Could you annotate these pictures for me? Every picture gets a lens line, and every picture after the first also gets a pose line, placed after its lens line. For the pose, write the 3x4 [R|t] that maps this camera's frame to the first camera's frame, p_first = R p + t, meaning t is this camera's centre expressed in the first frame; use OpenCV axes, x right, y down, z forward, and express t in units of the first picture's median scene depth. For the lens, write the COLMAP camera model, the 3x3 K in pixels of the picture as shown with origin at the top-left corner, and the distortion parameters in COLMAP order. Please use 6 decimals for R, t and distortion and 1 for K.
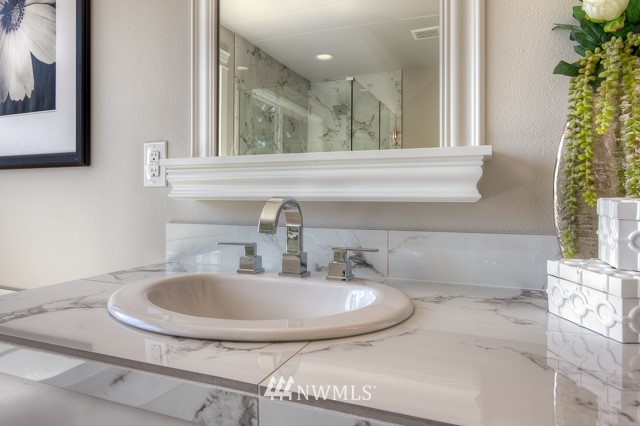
lens RADIAL K [[428.7, 0, 316.7], [0, 428.7, 191.9], [0, 0, 1]] dist [-0.003801, -0.002379]
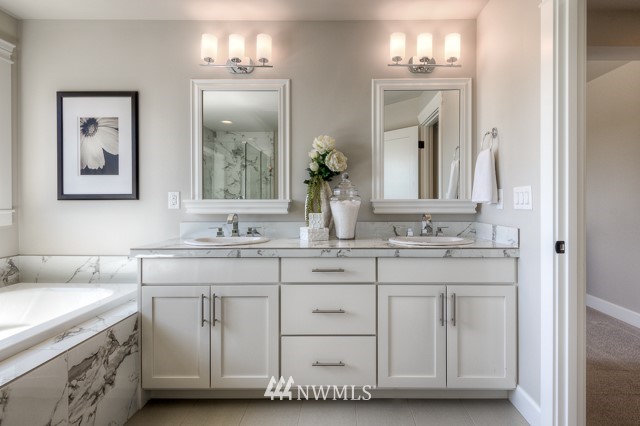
lens RADIAL K [[333.0, 0, 340.3], [0, 333.0, 198.7], [0, 0, 1]] dist [-0.003576, -0.001400]
pose [[0.928502, -0.001926, 0.371323, -0.175047], [0.000451, 0.999992, 0.004058, -0.073996], [-0.371328, -0.003600, 0.928495, -1.162724]]
